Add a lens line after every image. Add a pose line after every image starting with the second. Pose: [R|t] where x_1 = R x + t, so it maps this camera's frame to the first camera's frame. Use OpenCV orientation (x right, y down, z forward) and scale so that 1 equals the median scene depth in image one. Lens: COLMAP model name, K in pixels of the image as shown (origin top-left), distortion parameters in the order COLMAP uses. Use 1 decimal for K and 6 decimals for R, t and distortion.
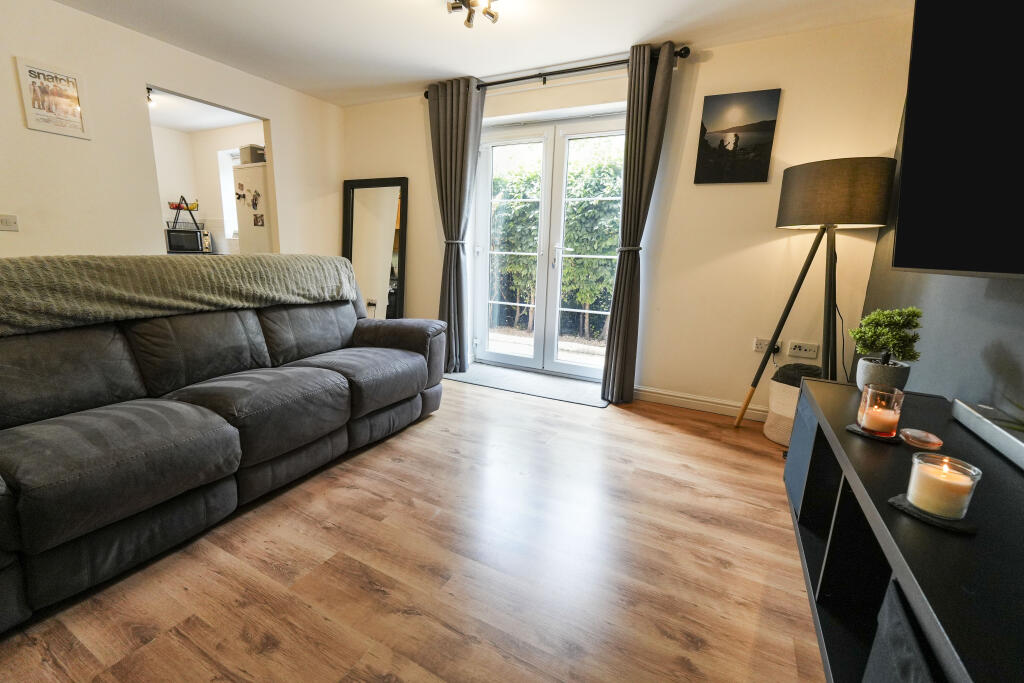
lens RADIAL K [[430.3, 0, 512.8], [0, 430.3, 340.3], [0, 0, 1]] dist [0.001229, 0.000281]
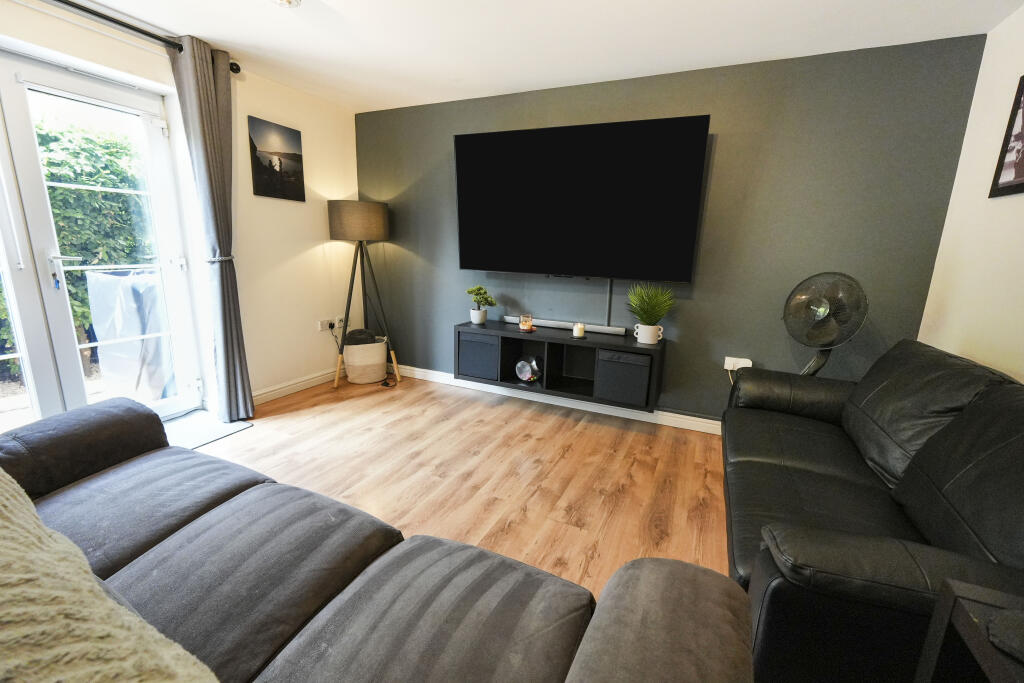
lens RADIAL K [[430.3, 0, 514.7], [0, 430.3, 342.5], [0, 0, 1]] dist [0.001229, 0.000281]
pose [[-0.041829, -0.249938, 0.967358, -0.782432], [0.175073, 0.951392, 0.253383, -0.179205], [-0.983667, 0.179957, 0.003961, 0.440319]]
